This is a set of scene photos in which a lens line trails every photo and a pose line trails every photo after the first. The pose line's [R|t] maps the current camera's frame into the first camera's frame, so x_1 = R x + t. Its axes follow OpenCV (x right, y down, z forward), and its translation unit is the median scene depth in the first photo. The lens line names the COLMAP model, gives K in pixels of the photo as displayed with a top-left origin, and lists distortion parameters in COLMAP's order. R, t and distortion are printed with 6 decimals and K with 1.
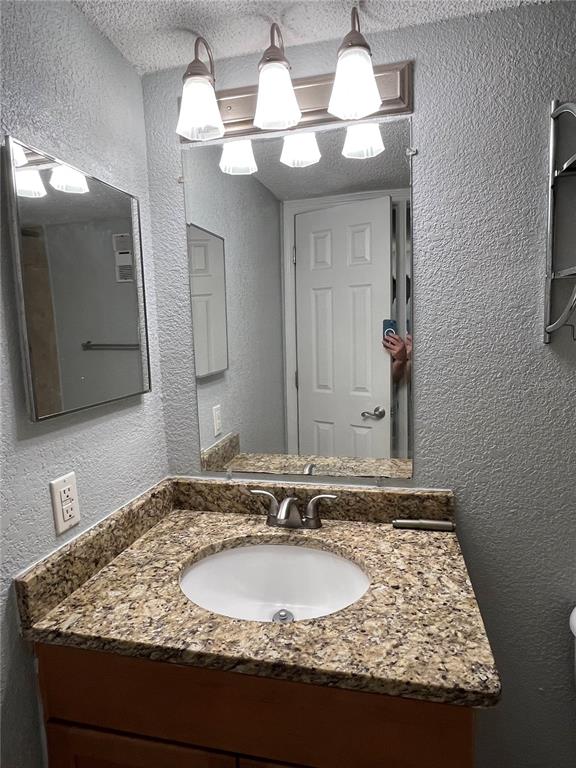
lens RADIAL K [[449.2, 0, 289.0], [0, 449.2, 381.4], [0, 0, 1]] dist [-0.001788, -0.002154]
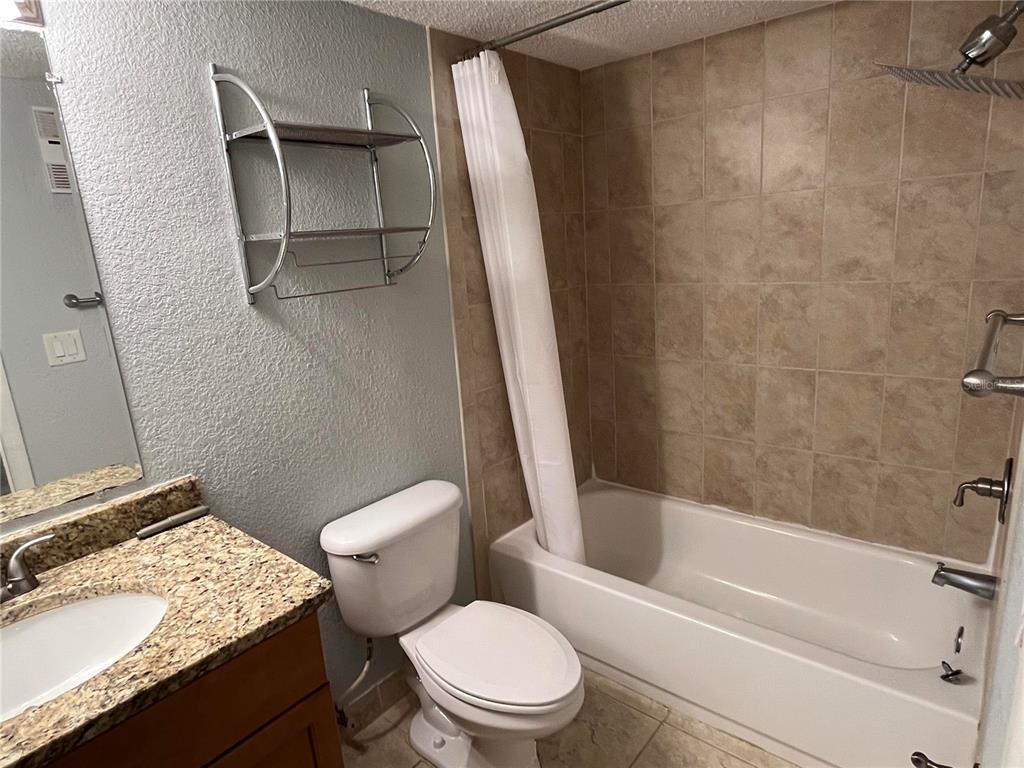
lens RADIAL K [[598.9, 0, 512.6], [0, 598.9, 383.6], [0, 0, 1]] dist [-0.001788, -0.002154]
pose [[0.448519, -0.212499, 0.868145, -0.396254], [0.153539, 0.975205, 0.159380, -0.033194], [-0.880487, 0.061809, 0.470024, -0.169976]]
